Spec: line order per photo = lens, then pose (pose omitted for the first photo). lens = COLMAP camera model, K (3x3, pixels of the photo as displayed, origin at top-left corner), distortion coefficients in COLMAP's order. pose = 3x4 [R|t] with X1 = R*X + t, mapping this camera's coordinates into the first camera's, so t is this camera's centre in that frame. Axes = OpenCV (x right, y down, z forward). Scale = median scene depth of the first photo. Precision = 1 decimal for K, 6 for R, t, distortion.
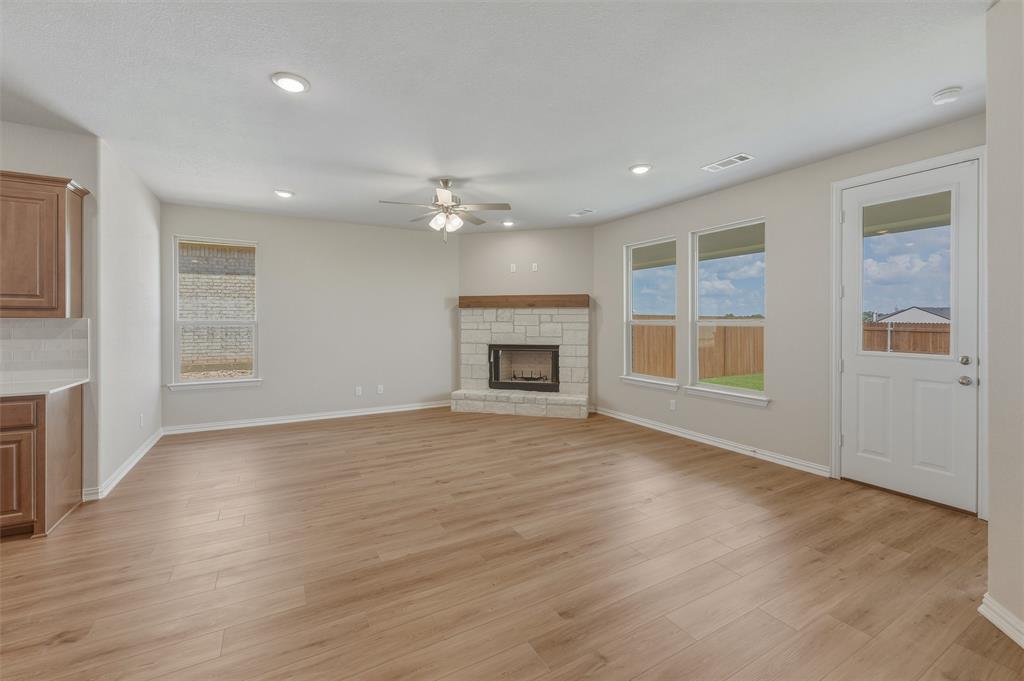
lens RADIAL K [[427.6, 0, 512.8], [0, 427.6, 324.1], [0, 0, 1]] dist [-0.001979, 0.000334]
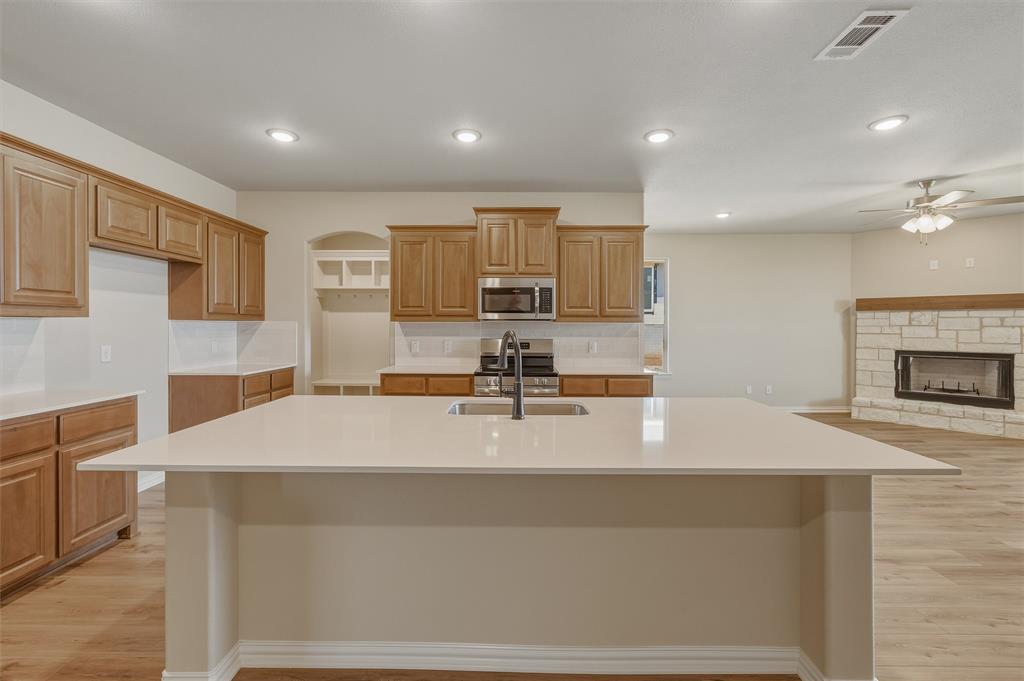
lens RADIAL K [[427.6, 0, 515.2], [0, 427.6, 330.0], [0, 0, 1]] dist [-0.001979, 0.000334]
pose [[0.869362, 0.009708, -0.494080, -0.450960], [-0.005444, 0.999934, 0.010069, -0.000827], [0.494145, -0.006064, 0.869358, -0.287897]]
